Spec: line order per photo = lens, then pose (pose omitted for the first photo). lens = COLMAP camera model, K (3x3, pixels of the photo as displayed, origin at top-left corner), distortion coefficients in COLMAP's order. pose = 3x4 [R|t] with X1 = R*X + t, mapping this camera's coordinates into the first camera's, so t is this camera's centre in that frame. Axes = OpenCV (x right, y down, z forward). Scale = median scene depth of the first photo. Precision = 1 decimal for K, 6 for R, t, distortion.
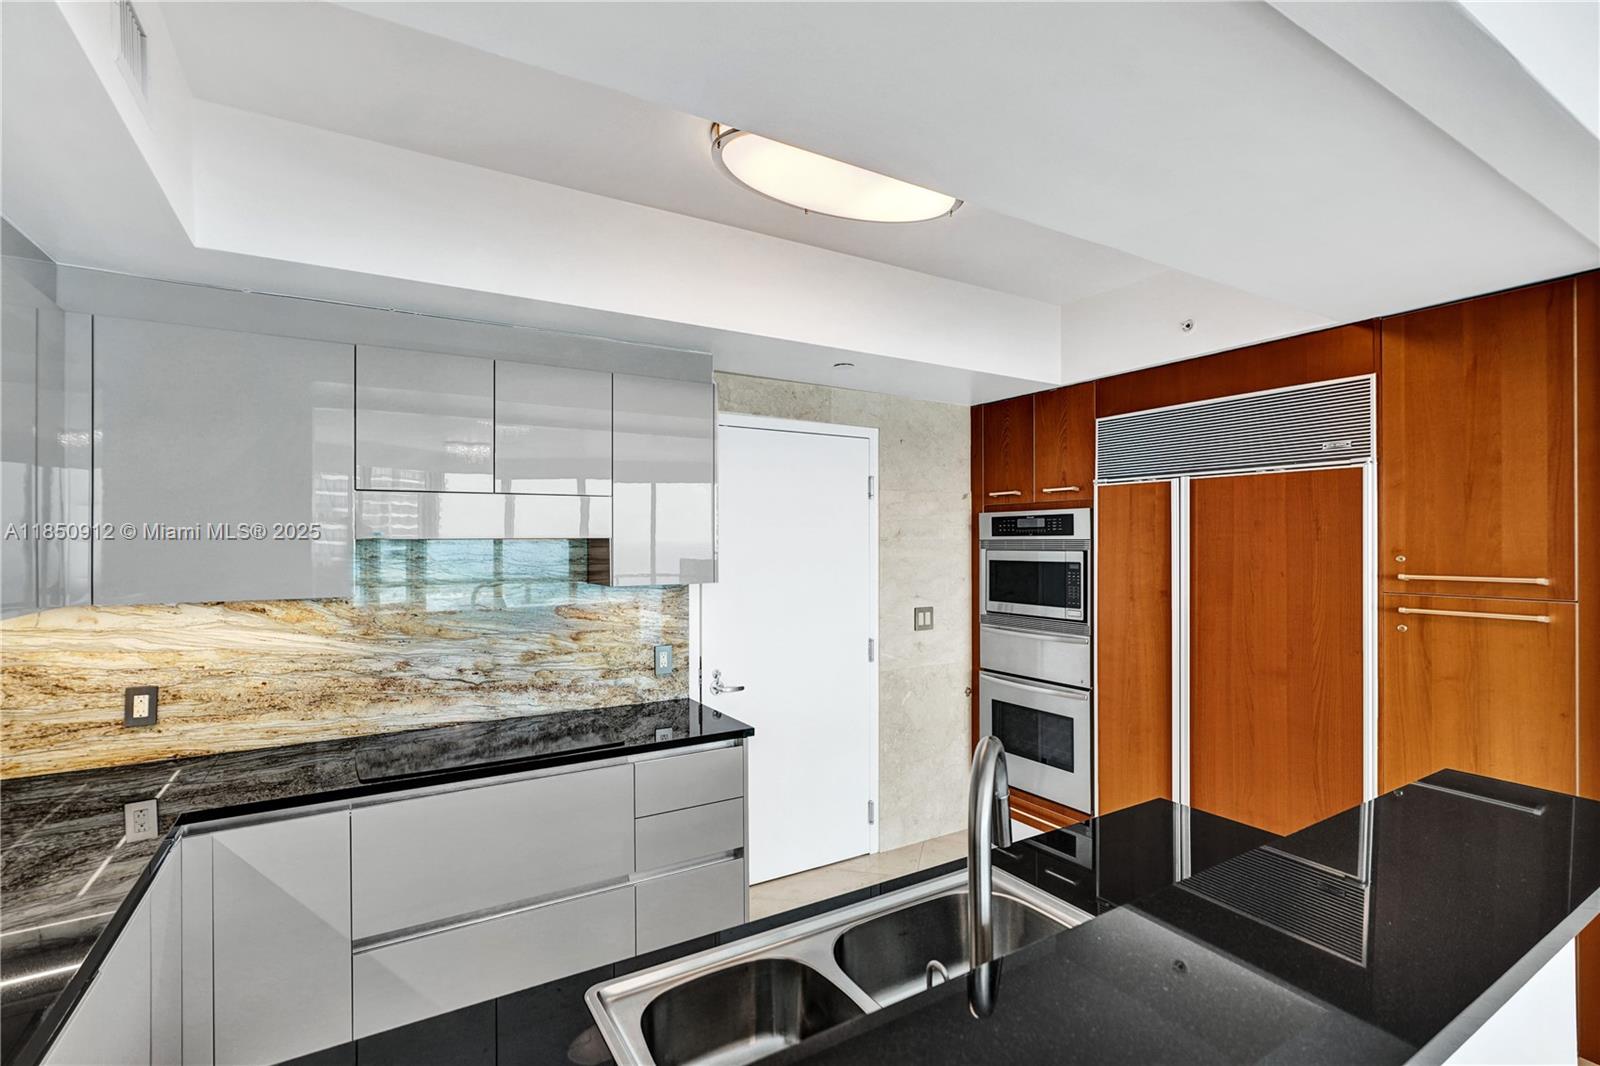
lens RADIAL K [[731.1, 0, 806.3], [0, 731.1, 534.7], [0, 0, 1]] dist [0.000936, -0.001895]
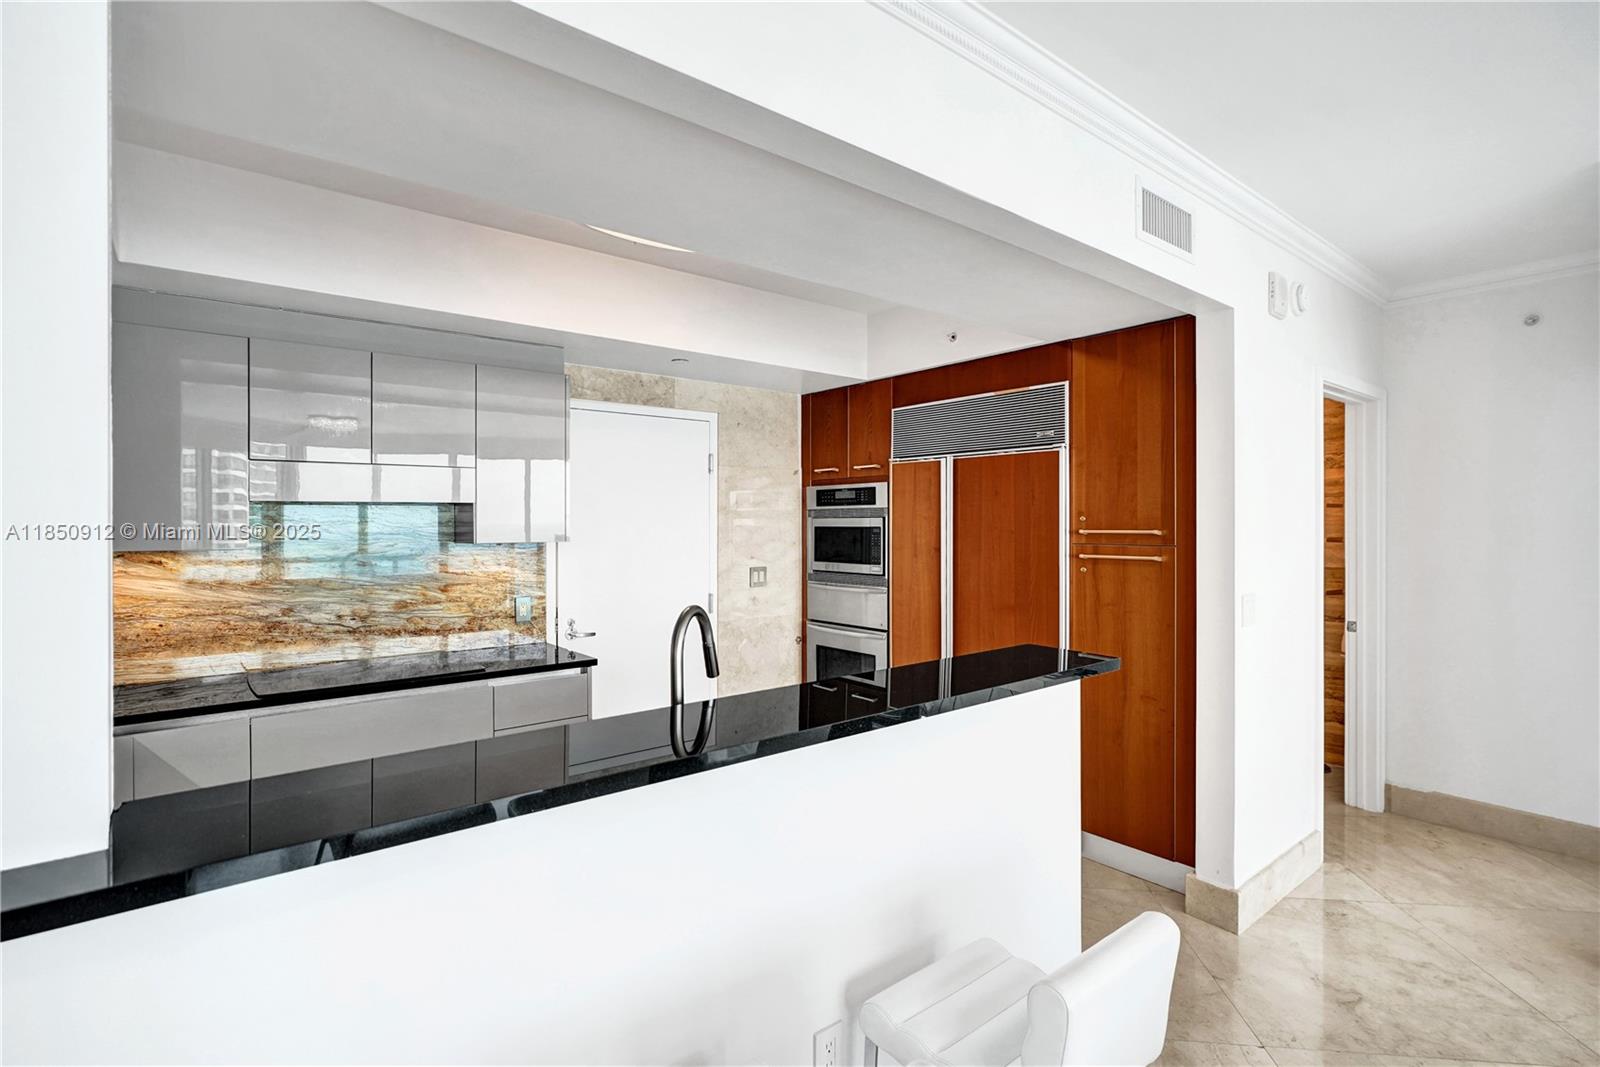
lens RADIAL K [[731.1, 0, 782.9], [0, 731.1, 517.0], [0, 0, 1]] dist [0.000936, -0.001895]
pose [[0.992852, 0.001229, 0.119349, 0.082288], [-0.001609, 0.999994, 0.003087, 0.021608], [-0.119344, -0.003257, 0.992848, -0.222290]]
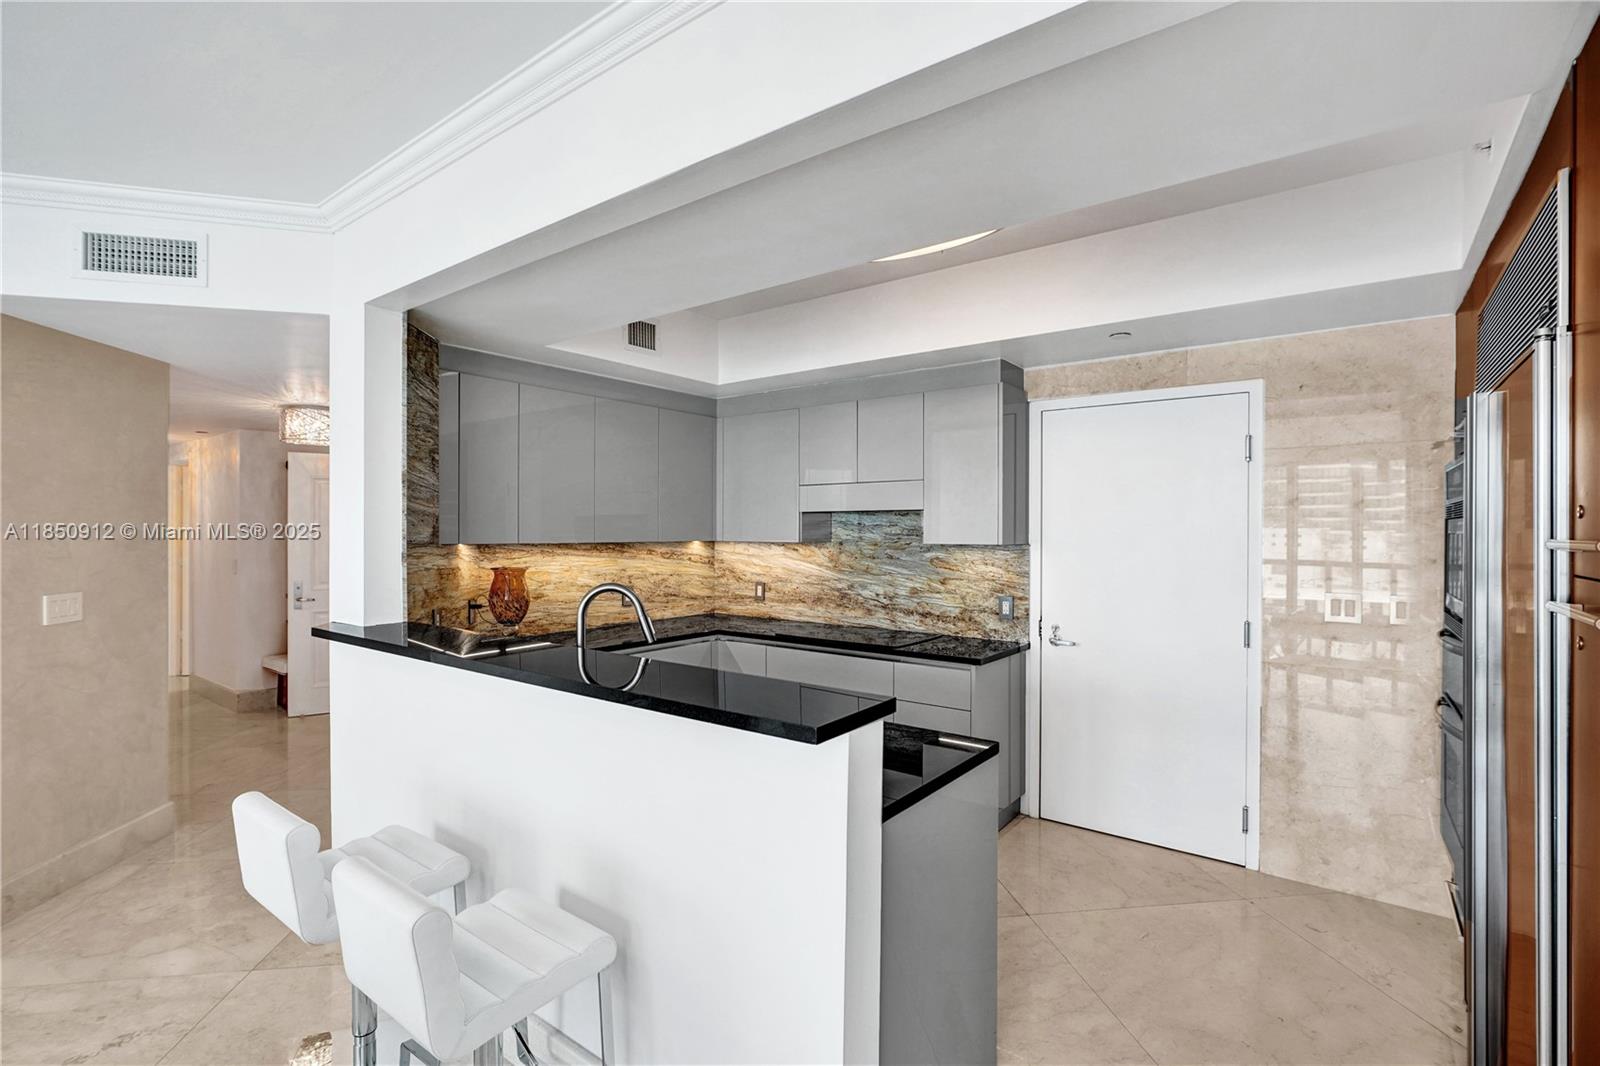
lens RADIAL K [[731.1, 0, 813.9], [0, 731.1, 530.6], [0, 0, 1]] dist [0.000936, -0.001895]
pose [[0.396414, 0.004960, -0.918058, 0.871960], [0.002349, 0.999977, 0.006417, 0.033866], [0.918069, -0.004700, 0.396393, 0.228587]]
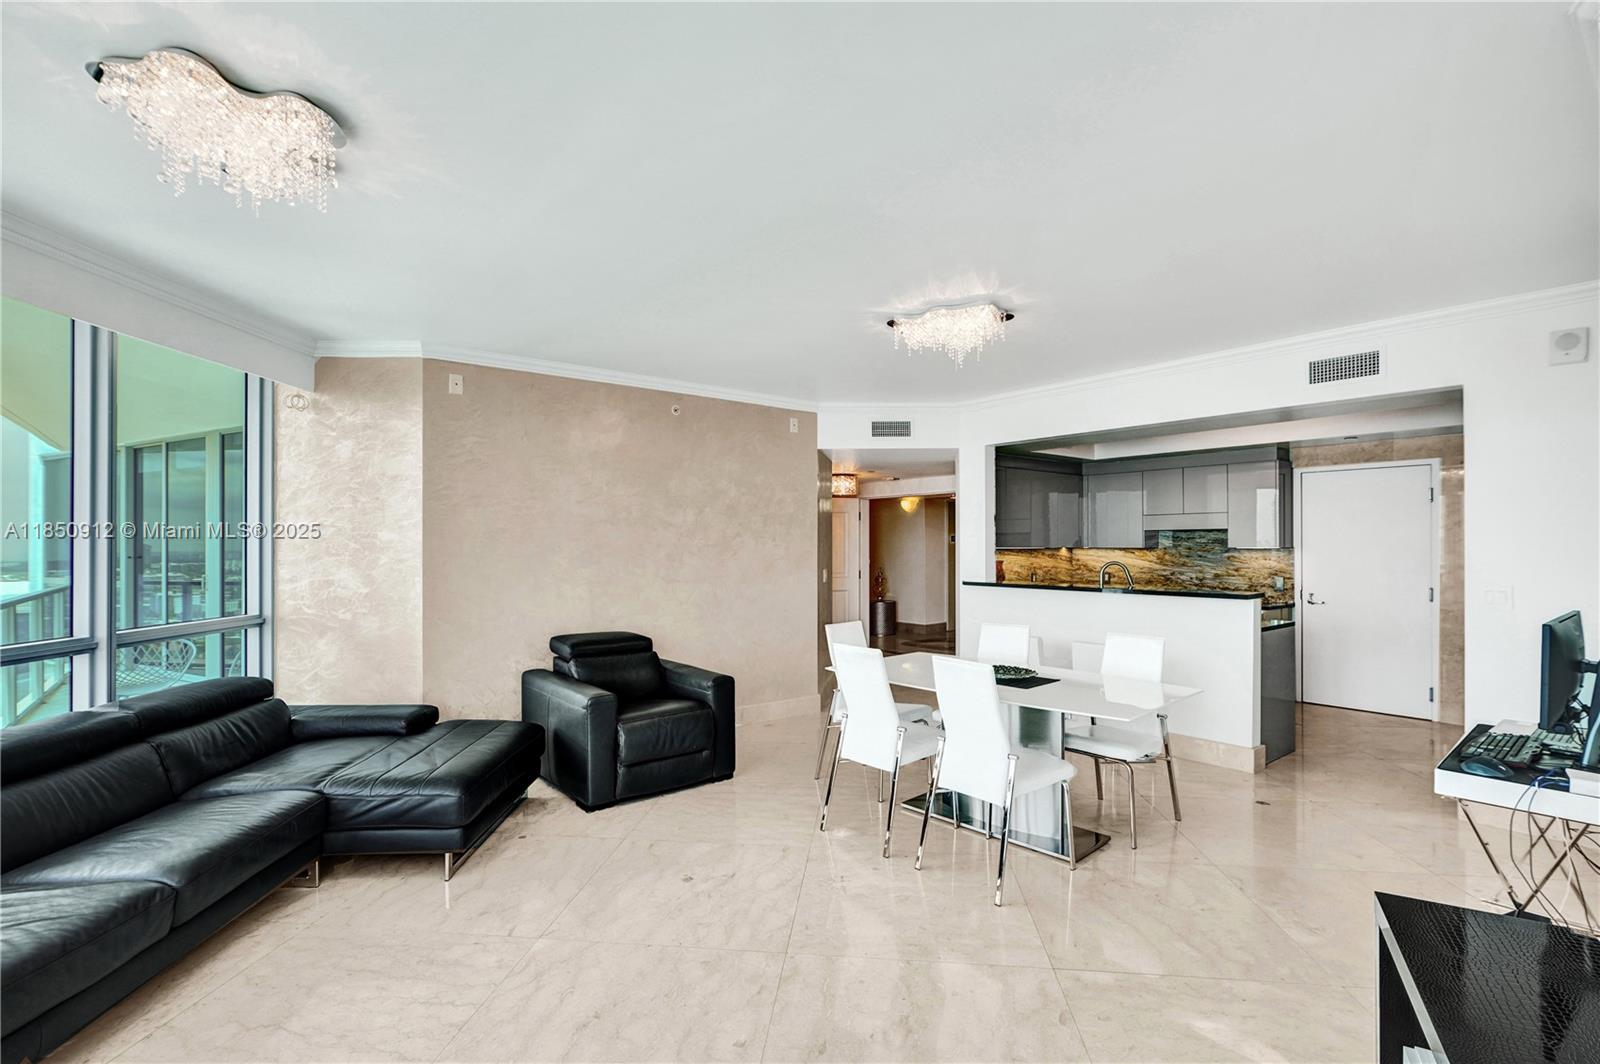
lens RADIAL K [[731.1, 0, 805.9], [0, 731.1, 540.4], [0, 0, 1]] dist [0.000936, -0.001895]
pose [[0.151952, -0.005073, -0.988375, 1.888105], [0.006239, 0.999972, -0.004173, 0.044678], [0.988368, -0.005532, 0.151979, -0.788766]]
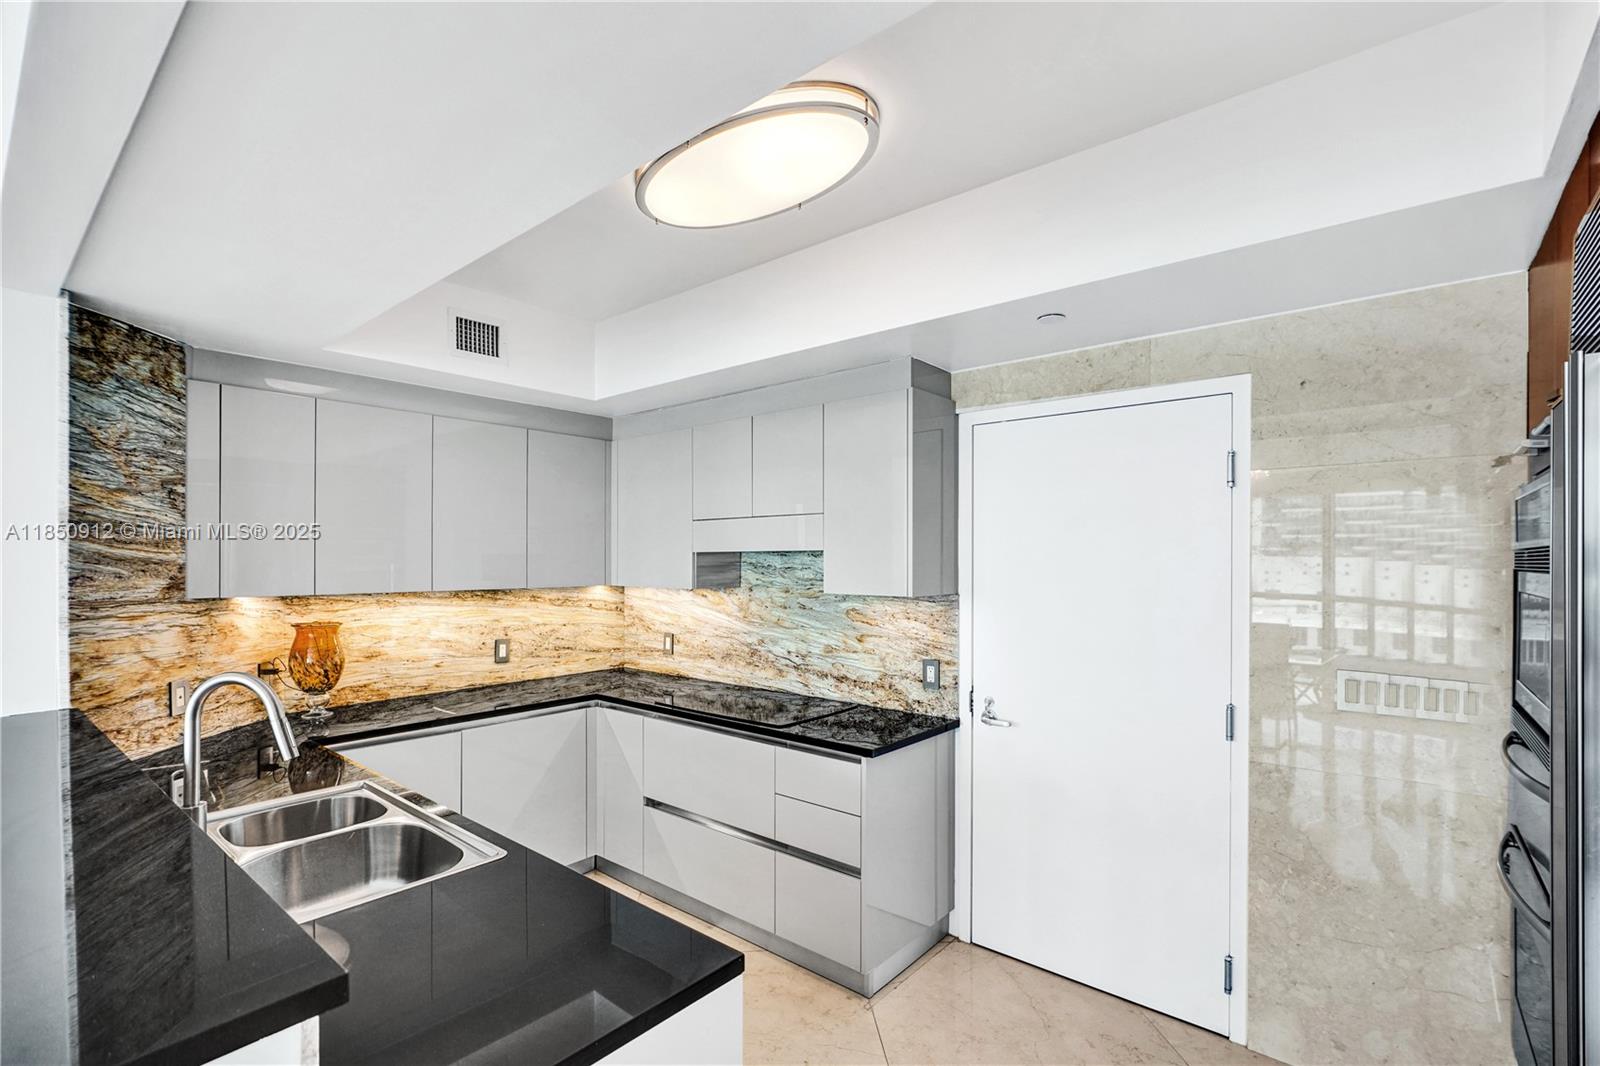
lens RADIAL K [[731.1, 0, 809.8], [0, 731.1, 558.4], [0, 0, 1]] dist [0.000936, -0.001895]
pose [[0.336200, 0.003254, -0.941785, 0.723076], [0.005067, 0.999973, 0.005264, 0.010500], [0.941777, -0.006541, 0.336174, 0.558140]]
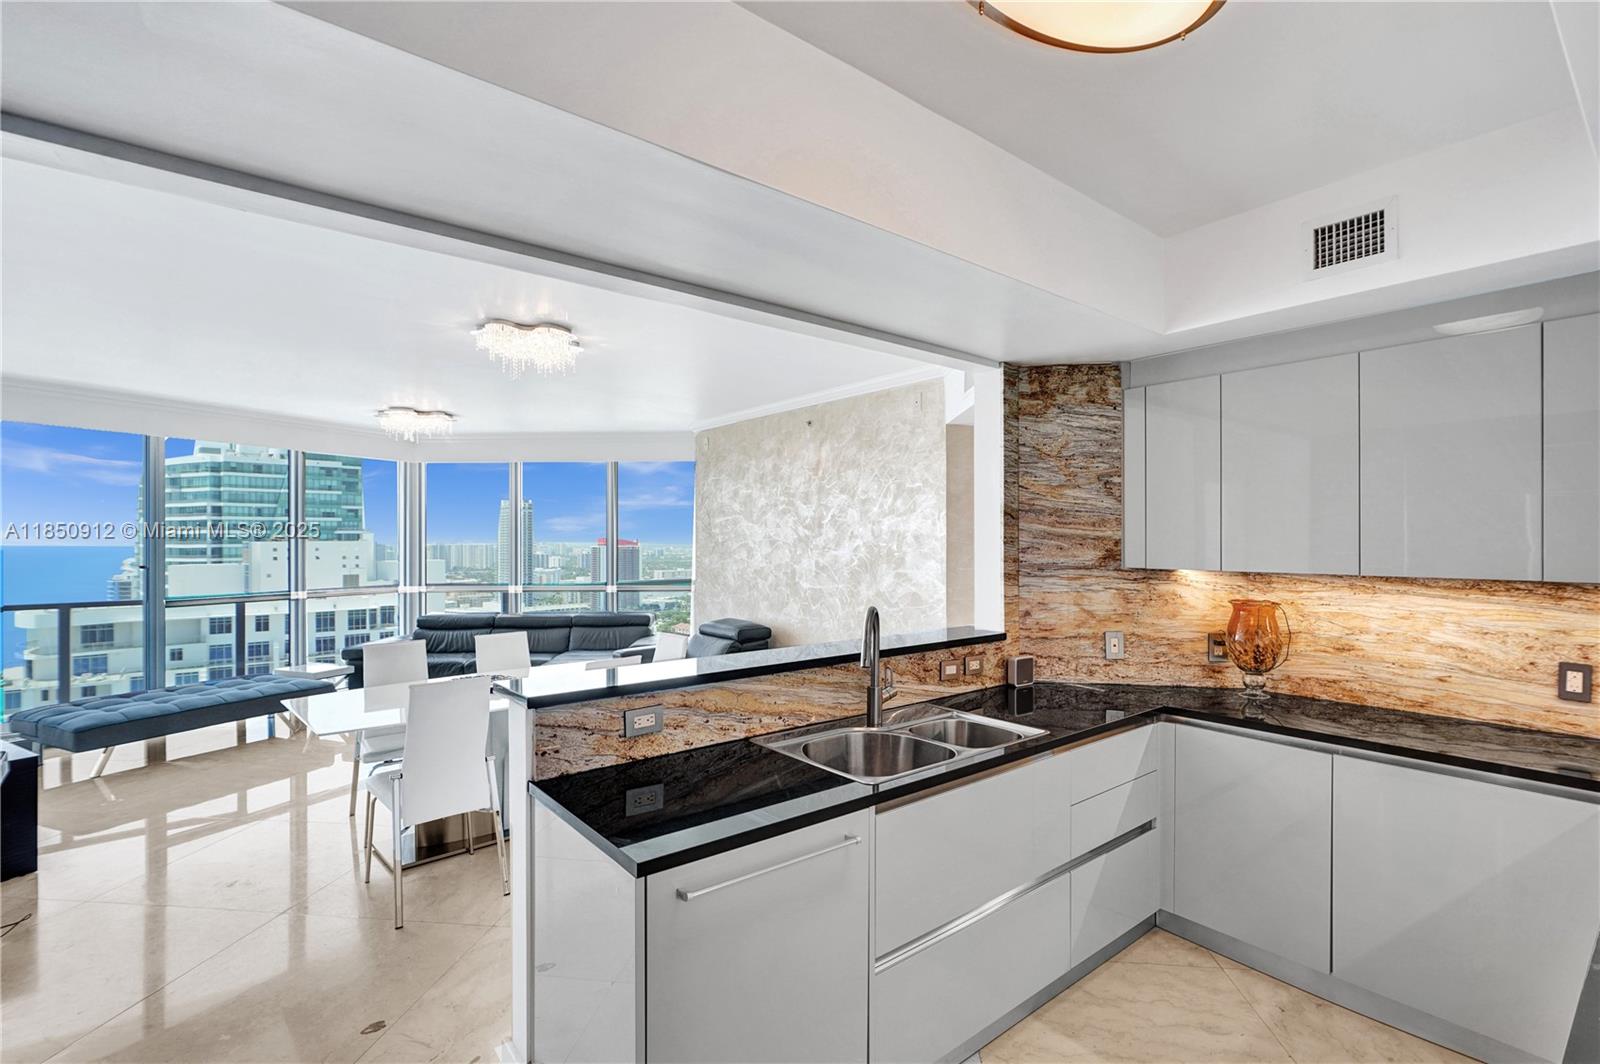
lens RADIAL K [[731.1, 0, 777.0], [0, 731.1, 541.5], [0, 0, 1]] dist [0.000936, -0.001895]
pose [[-0.992351, 0.005139, -0.123338, 0.282221], [0.005385, 0.999984, -0.001662, 0.020431], [0.123328, -0.002313, -0.992363, 1.173896]]
